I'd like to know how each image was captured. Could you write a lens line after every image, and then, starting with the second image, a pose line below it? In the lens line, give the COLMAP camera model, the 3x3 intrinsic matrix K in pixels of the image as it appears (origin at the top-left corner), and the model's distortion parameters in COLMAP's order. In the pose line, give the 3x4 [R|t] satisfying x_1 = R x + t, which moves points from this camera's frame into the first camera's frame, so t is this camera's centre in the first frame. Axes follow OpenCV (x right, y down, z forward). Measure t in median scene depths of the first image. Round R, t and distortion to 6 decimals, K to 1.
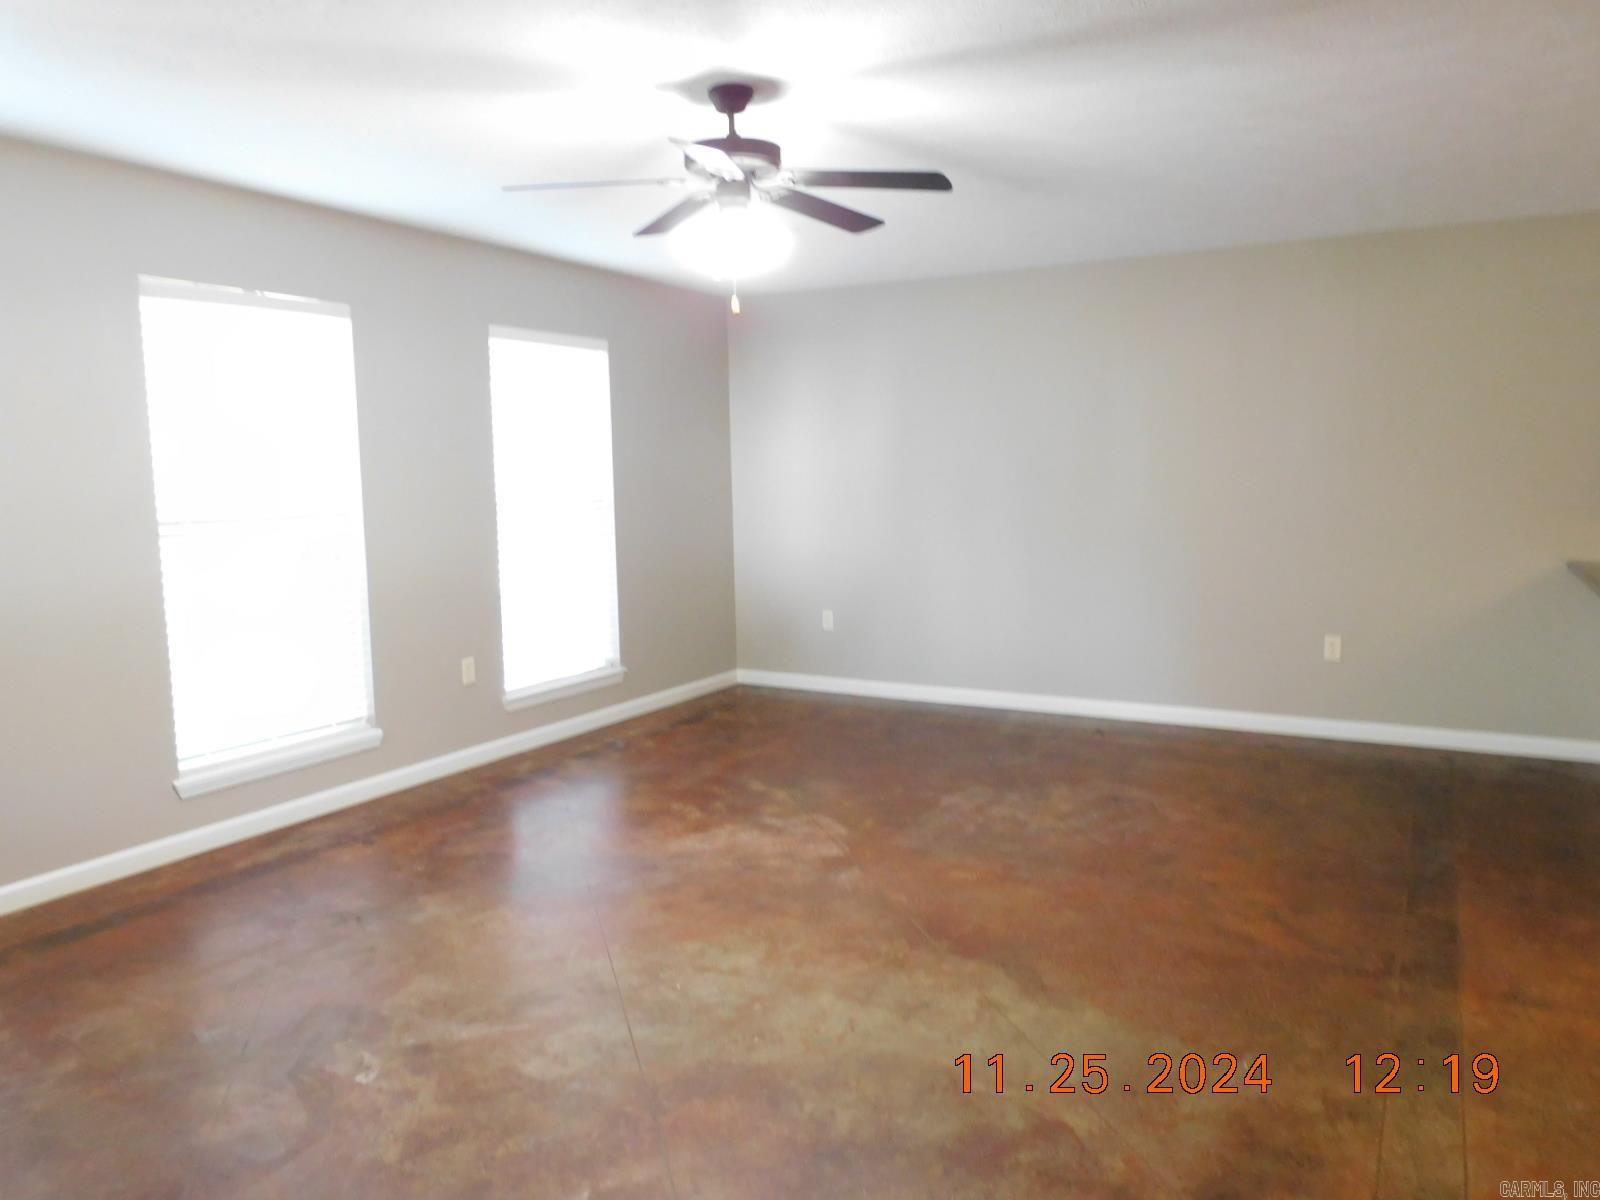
lens RADIAL K [[1141.3, 0, 800.0], [0, 1141.3, 600.0], [0, 0, 1]] dist [-0.003399, 0.001346]
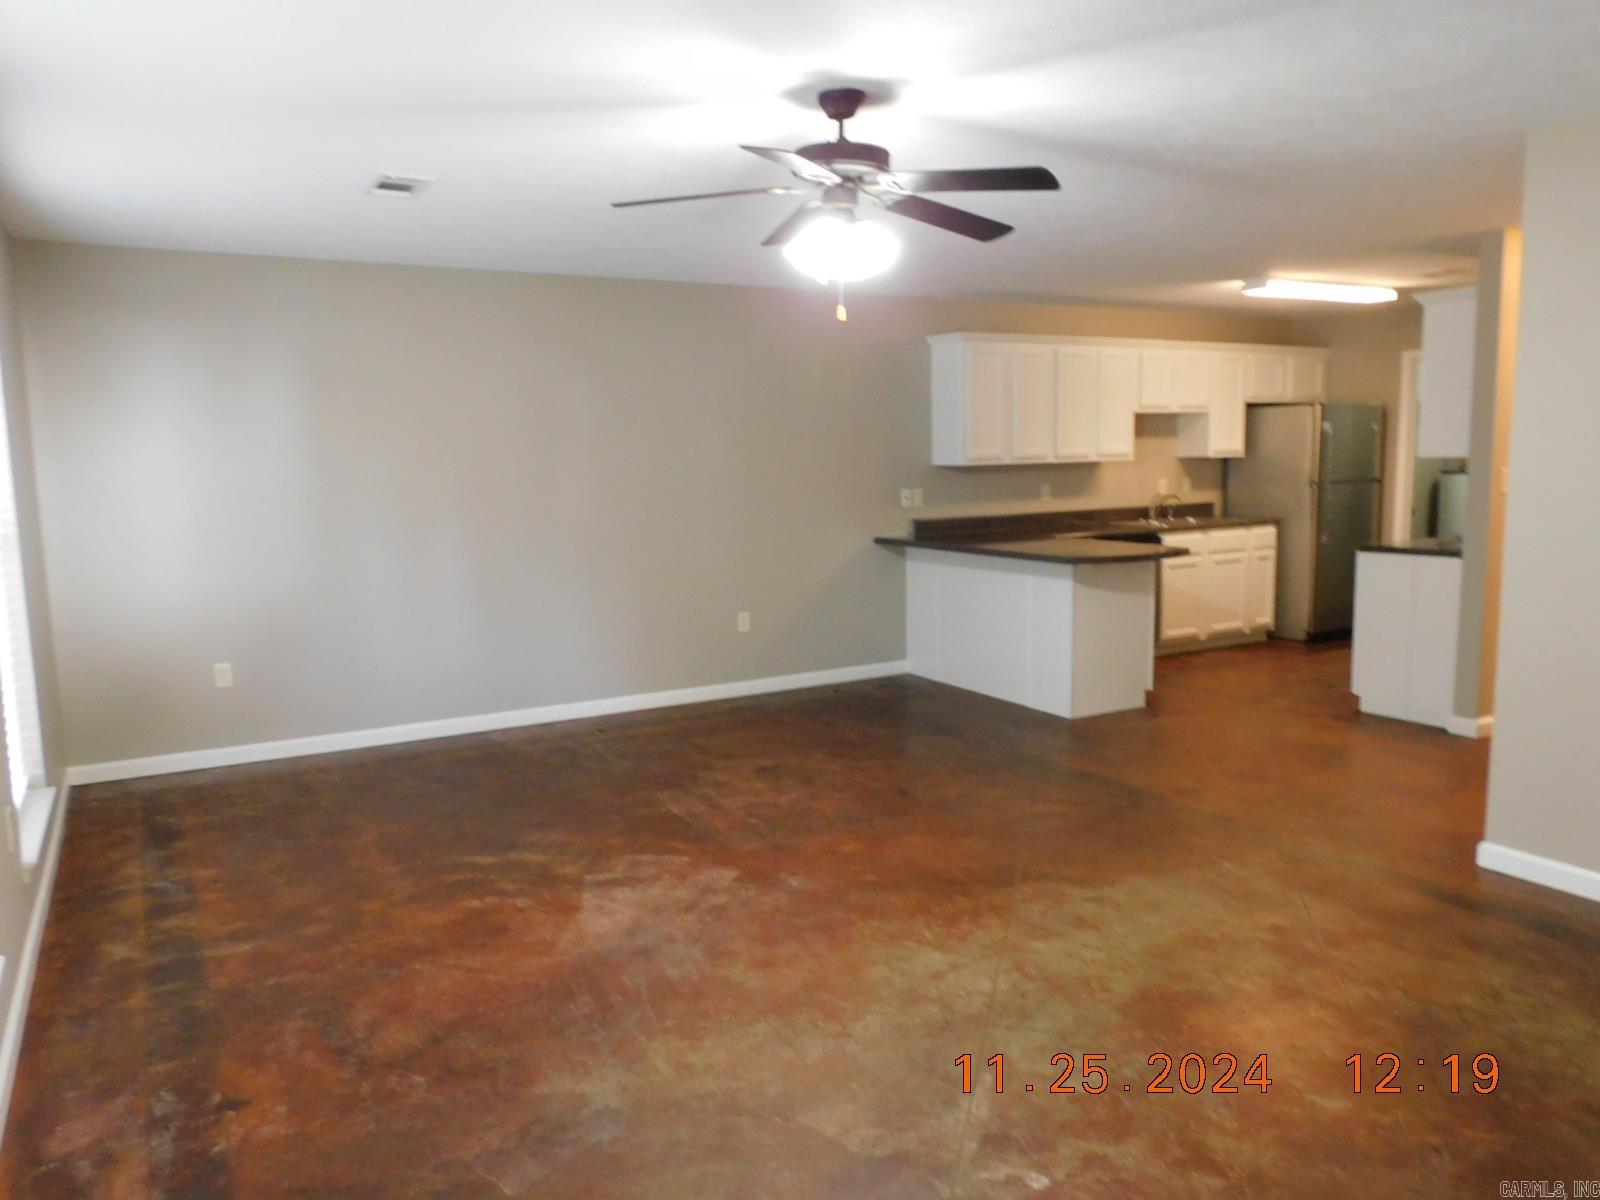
lens RADIAL K [[1141.3, 0, 800.0], [0, 1141.3, 600.0], [0, 0, 1]] dist [-0.003399, 0.001346]
pose [[0.511575, -0.103461, 0.852987, -0.831800], [0.108527, 0.992554, 0.055300, -0.064679], [-0.852357, 0.064282, 0.518994, 0.477060]]
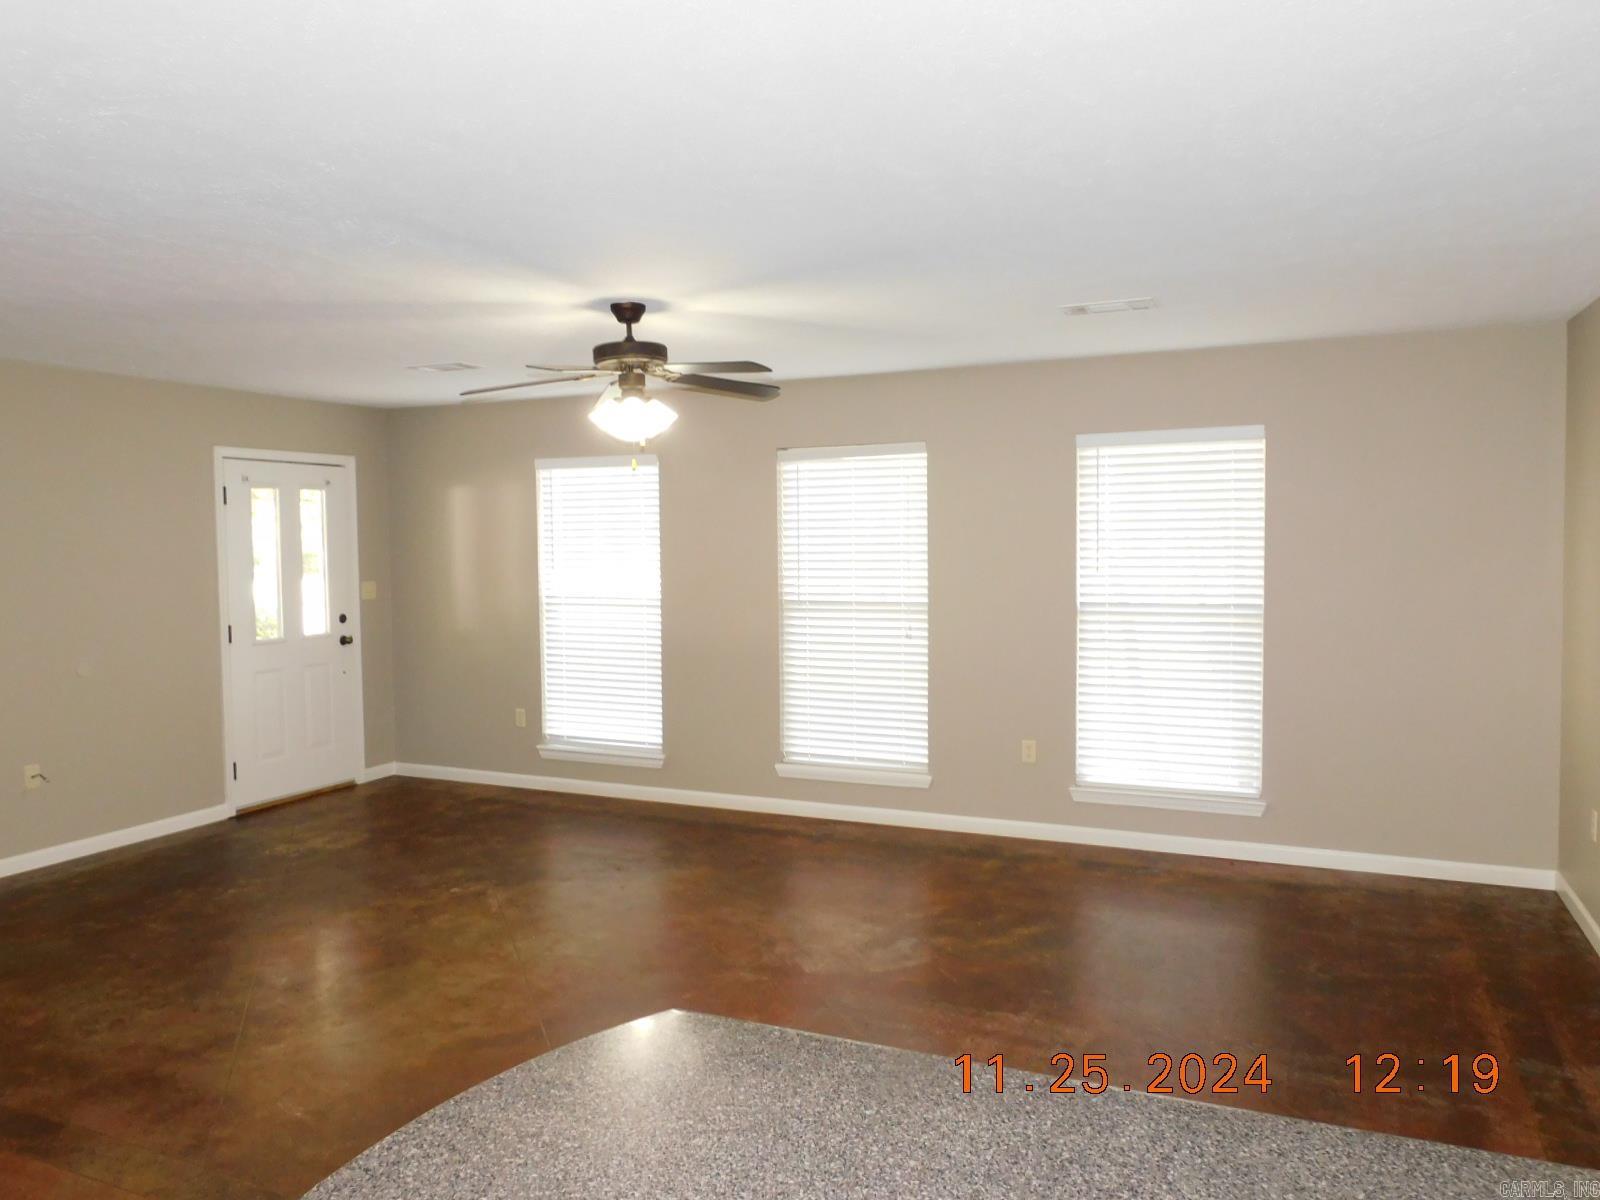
lens RADIAL K [[1150.3, 0, 796.3], [0, 1150.3, 552.4], [0, 0, 1]] dist [0.002234, 0.001648]
pose [[0.079877, 0.022405, -0.996553, 1.146567], [-0.104824, 0.994393, 0.013954, -0.174333], [0.991278, 0.103348, 0.081778, 0.962872]]
